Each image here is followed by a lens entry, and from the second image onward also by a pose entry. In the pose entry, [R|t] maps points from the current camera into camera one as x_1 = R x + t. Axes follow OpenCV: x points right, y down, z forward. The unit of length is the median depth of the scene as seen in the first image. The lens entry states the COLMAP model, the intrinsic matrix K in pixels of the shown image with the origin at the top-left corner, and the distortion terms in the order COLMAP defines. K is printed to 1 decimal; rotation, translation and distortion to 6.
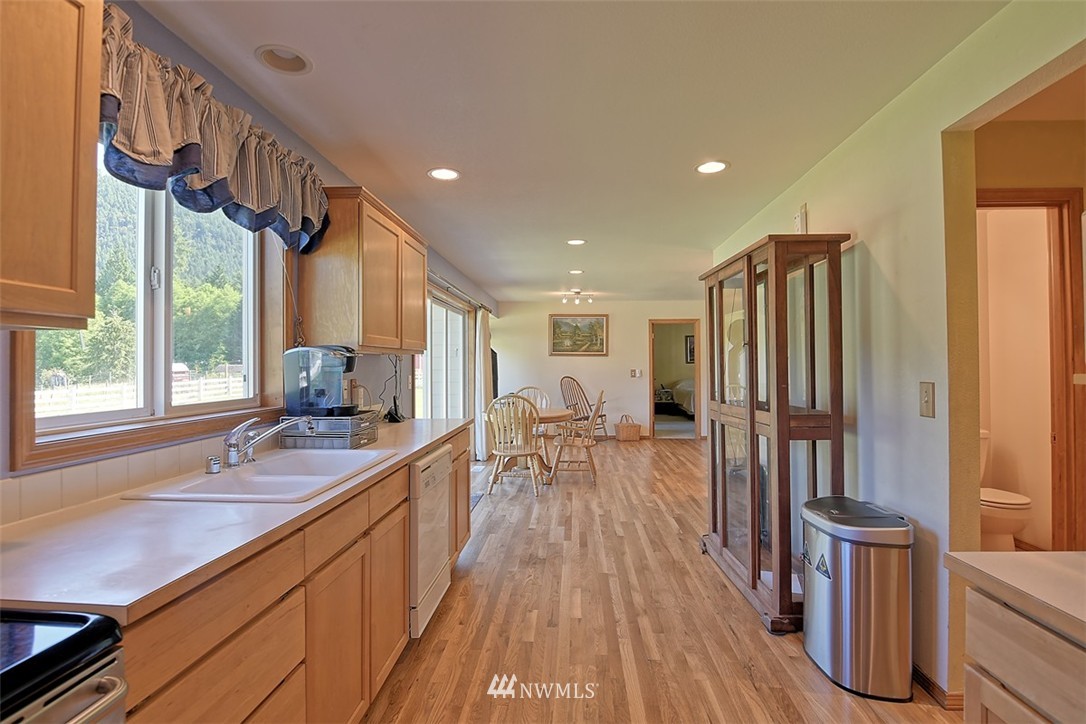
lens RADIAL K [[536.0, 0, 542.1], [0, 536.0, 359.9], [0, 0, 1]] dist [-0.012580, -0.000752]
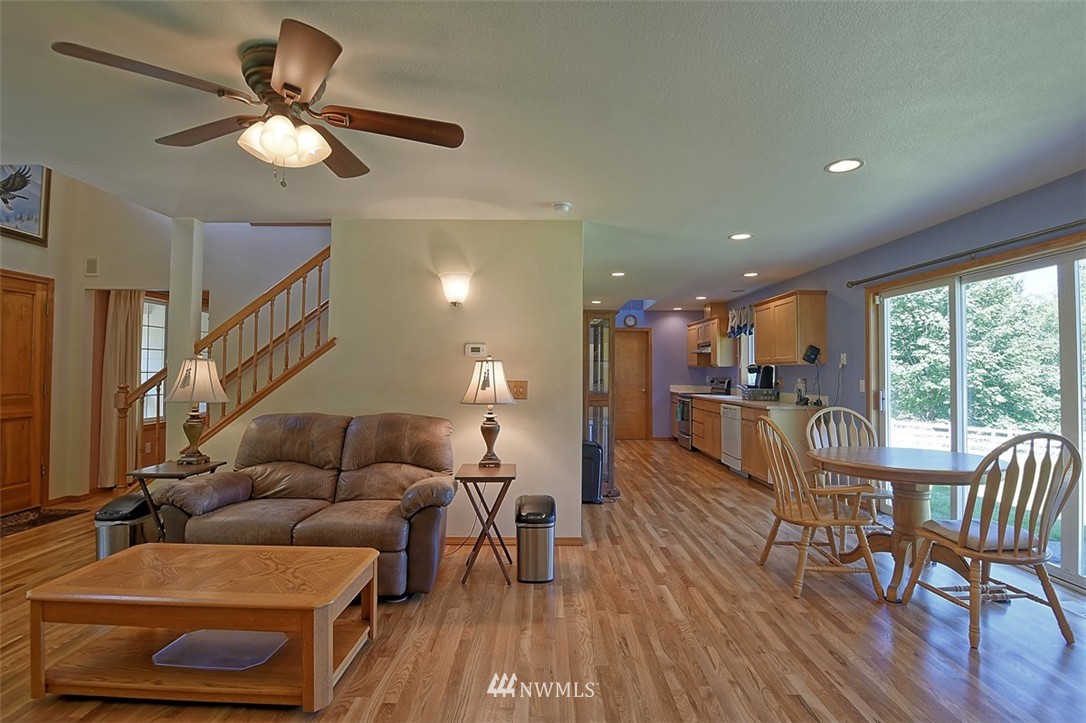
lens RADIAL K [[536.0, 0, 542.1], [0, 536.0, 363.8], [0, 0, 1]] dist [-0.012580, -0.000752]
pose [[-0.998410, 0.000899, -0.056371, 0.221646], [0.002383, 0.999652, -0.026281, 0.009807], [0.056327, -0.026373, -0.998064, 0.921167]]
